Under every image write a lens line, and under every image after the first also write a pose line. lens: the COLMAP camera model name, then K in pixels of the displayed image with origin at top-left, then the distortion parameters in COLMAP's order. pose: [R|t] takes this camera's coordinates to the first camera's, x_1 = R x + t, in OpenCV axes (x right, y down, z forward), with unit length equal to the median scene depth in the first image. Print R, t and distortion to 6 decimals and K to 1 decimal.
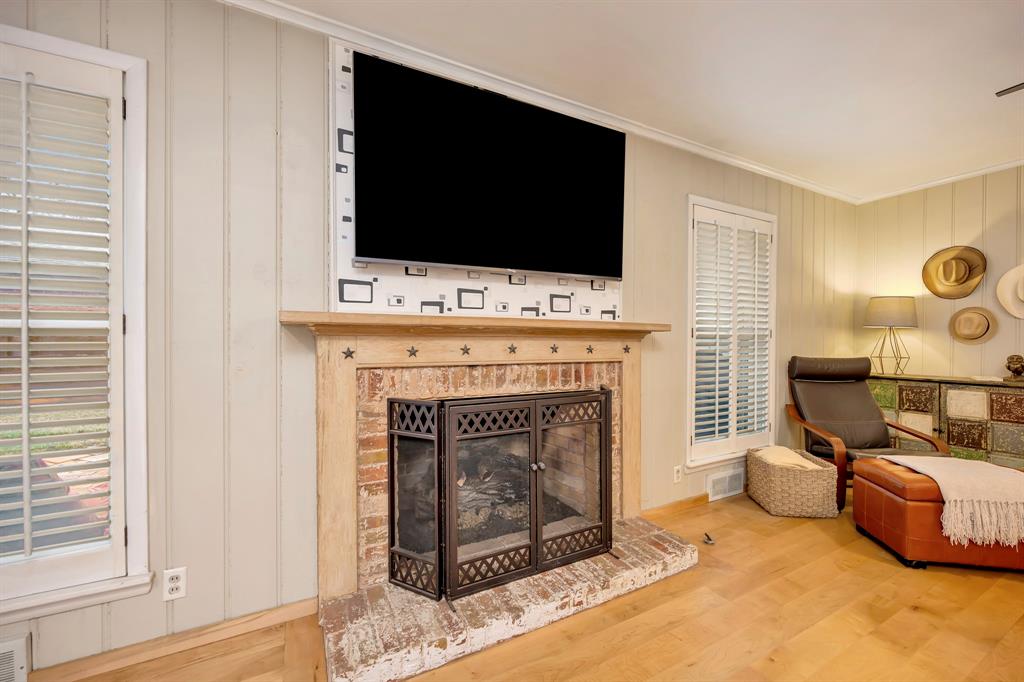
lens RADIAL K [[411.0, 0, 517.6], [0, 411.0, 338.1], [0, 0, 1]] dist [-0.001462, -0.000222]
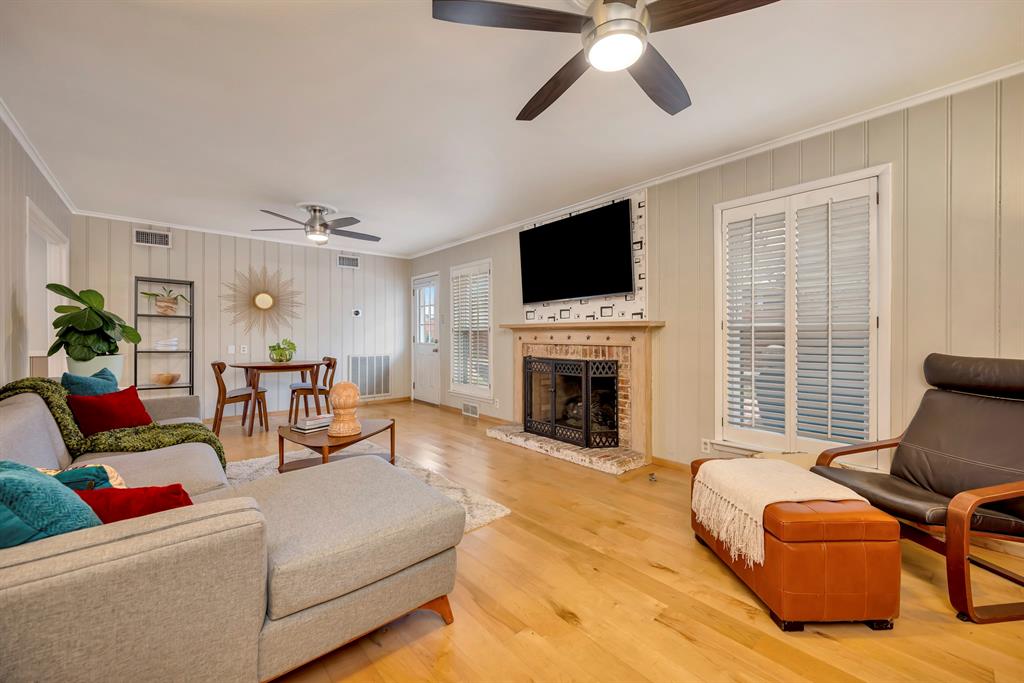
lens RADIAL K [[411.0, 0, 517.6], [0, 411.0, 338.6], [0, 0, 1]] dist [-0.001462, -0.000222]
pose [[0.218177, -0.008670, -0.975871, 1.780513], [-0.016816, 0.999779, -0.012642, 0.059238], [0.975764, 0.019168, 0.217983, 0.278966]]
